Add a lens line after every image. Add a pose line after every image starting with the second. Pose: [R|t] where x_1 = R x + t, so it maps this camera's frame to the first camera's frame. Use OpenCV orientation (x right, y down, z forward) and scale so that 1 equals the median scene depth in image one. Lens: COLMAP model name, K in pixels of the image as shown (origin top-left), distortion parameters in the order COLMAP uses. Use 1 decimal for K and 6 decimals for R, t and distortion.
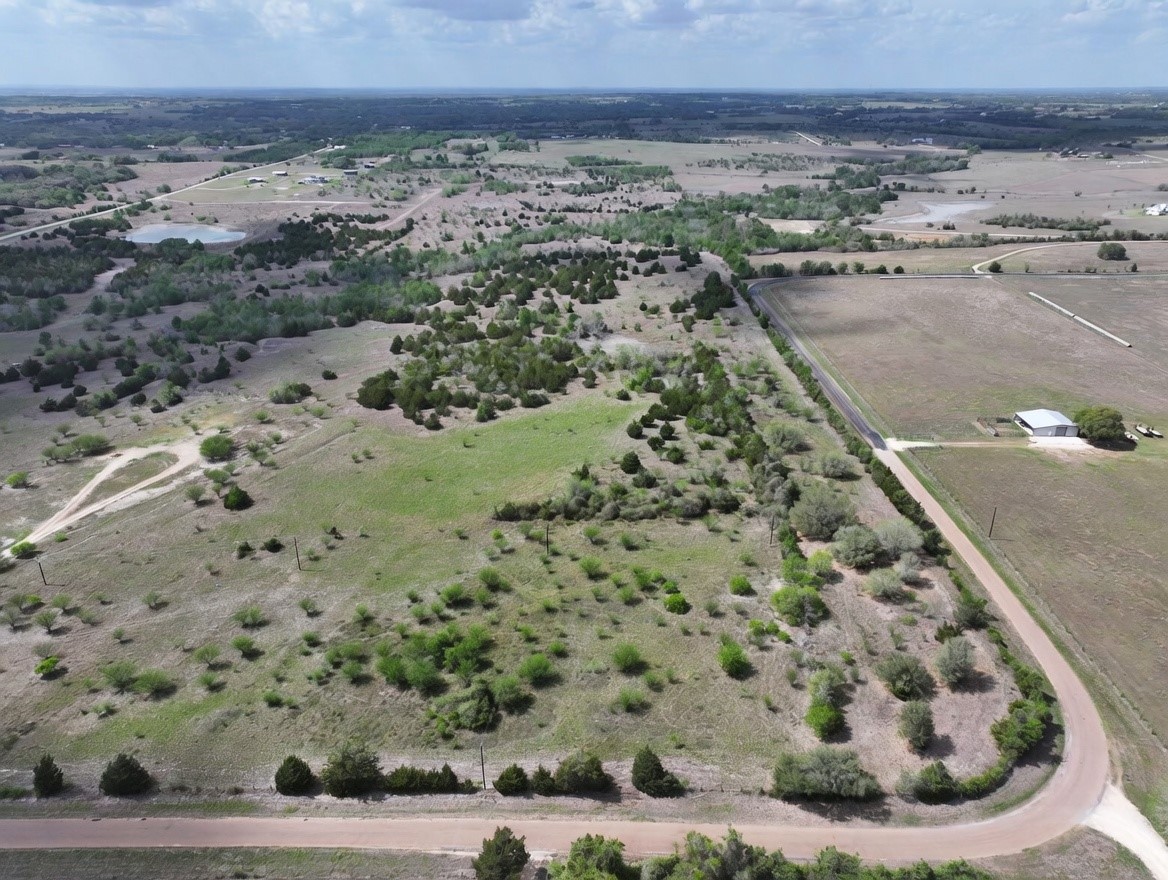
lens RADIAL K [[828.2, 0, 584.0], [0, 828.2, 440.0], [0, 0, 1]] dist [0.002869, 0.011800]
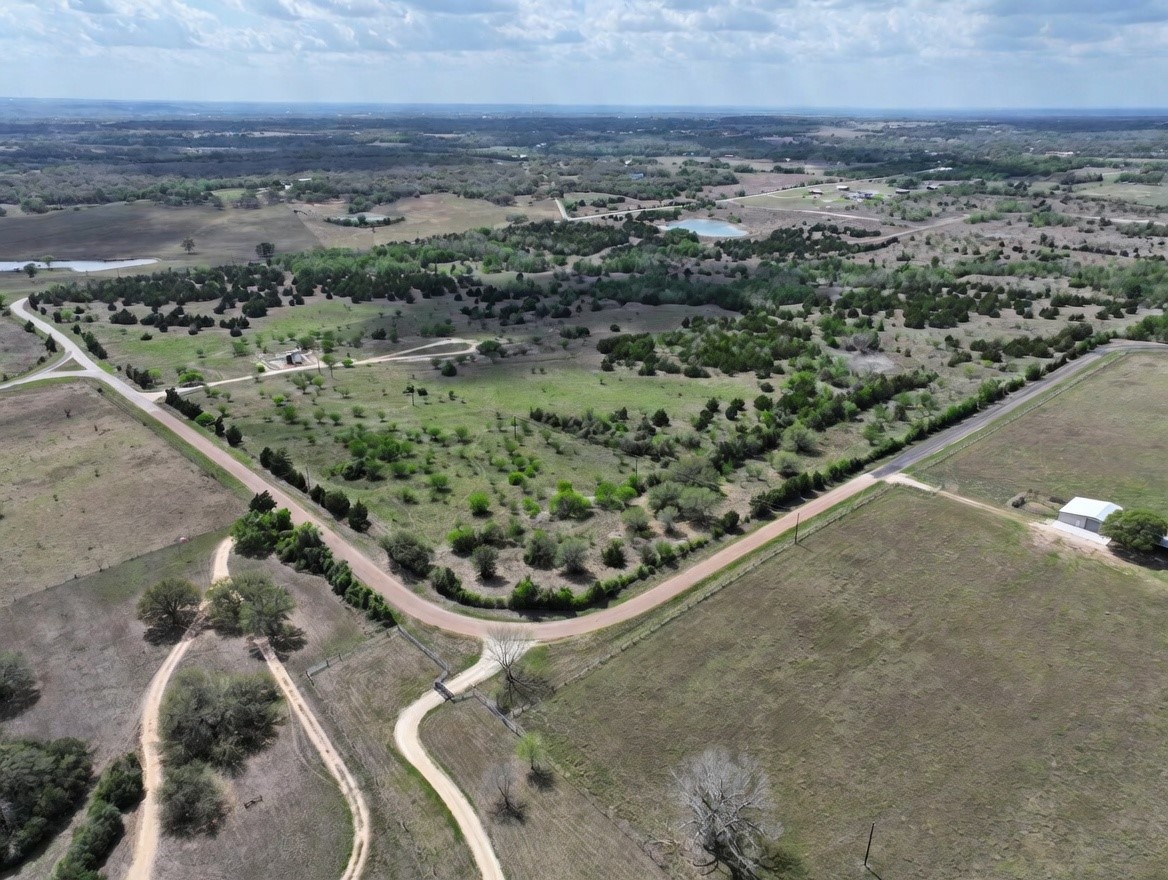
lens RADIAL K [[828.2, 0, 584.0], [0, 828.2, 440.0], [0, 0, 1]] dist [0.002869, 0.011800]
pose [[0.701520, 0.279681, -0.655476, 1.229438], [-0.293400, 0.951552, 0.092002, -0.031696], [0.649451, 0.127776, 0.749591, 0.005034]]
